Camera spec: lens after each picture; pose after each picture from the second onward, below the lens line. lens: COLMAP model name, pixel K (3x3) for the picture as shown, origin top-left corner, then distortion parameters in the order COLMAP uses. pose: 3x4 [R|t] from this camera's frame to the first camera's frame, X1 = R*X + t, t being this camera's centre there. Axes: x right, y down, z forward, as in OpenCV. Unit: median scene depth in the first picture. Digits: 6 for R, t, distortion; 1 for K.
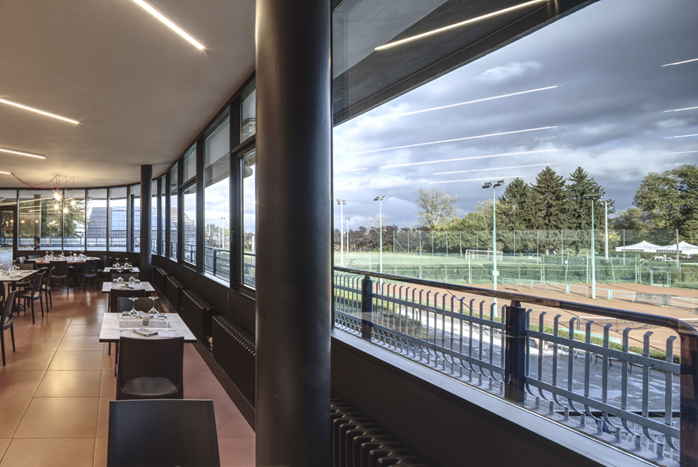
lens RADIAL K [[343.3, 0, 349.0], [0, 343.3, 233.5], [0, 0, 1]] dist [0.000119, -0.000237]
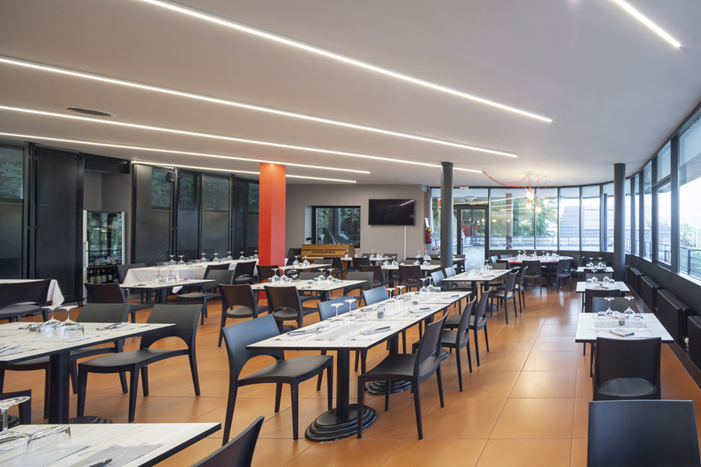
lens RADIAL K [[344.8, 0, 350.5], [0, 344.8, 233.5], [0, 0, 1]] dist [0.000119, -0.000237]
pose [[1.000000, 0.000854, 0.000181, -1.367042], [-0.000855, 0.999995, 0.003152, -0.000610], [-0.000179, -0.003152, 0.999995, 0.006265]]
